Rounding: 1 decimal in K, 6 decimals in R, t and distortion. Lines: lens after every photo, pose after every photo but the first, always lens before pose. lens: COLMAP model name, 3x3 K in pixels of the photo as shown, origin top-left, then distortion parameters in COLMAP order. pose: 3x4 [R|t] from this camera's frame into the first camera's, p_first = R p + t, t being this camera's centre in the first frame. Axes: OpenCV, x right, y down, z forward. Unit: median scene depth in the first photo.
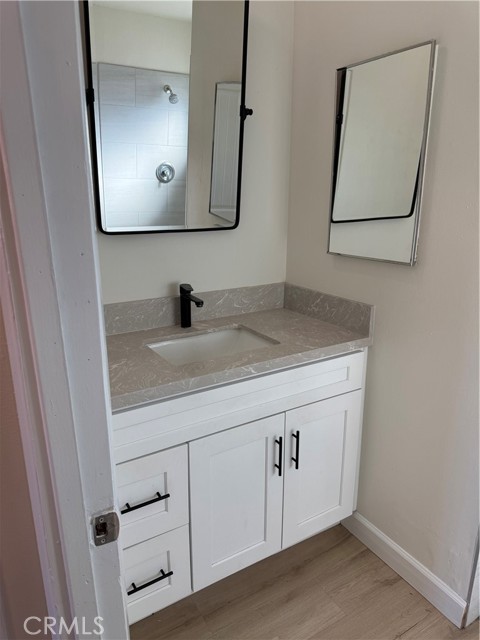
lens RADIAL K [[451.0, 0, 240.3], [0, 451.0, 317.4], [0, 0, 1]] dist [0.057852, -0.067757]
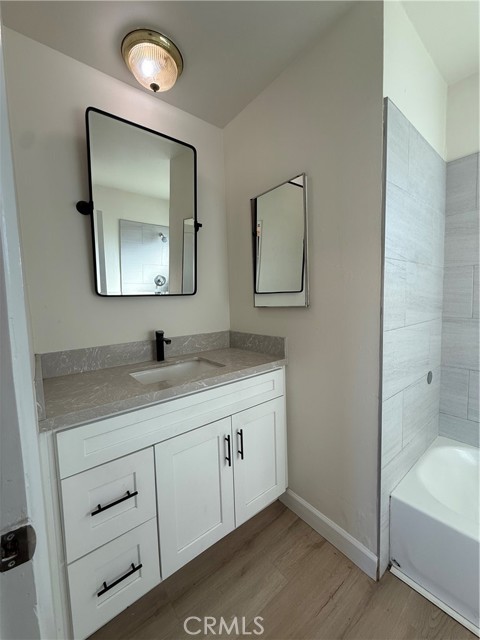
lens RADIAL K [[254.8, 0, 239.8], [0, 254.8, 316.6], [0, 0, 1]] dist [0.001444, 0.000471]
pose [[0.992762, -0.042362, 0.112378, 0.047610], [0.064443, 0.977506, -0.200820, 0.067727], [-0.101343, 0.206608, 0.973161, 0.169145]]
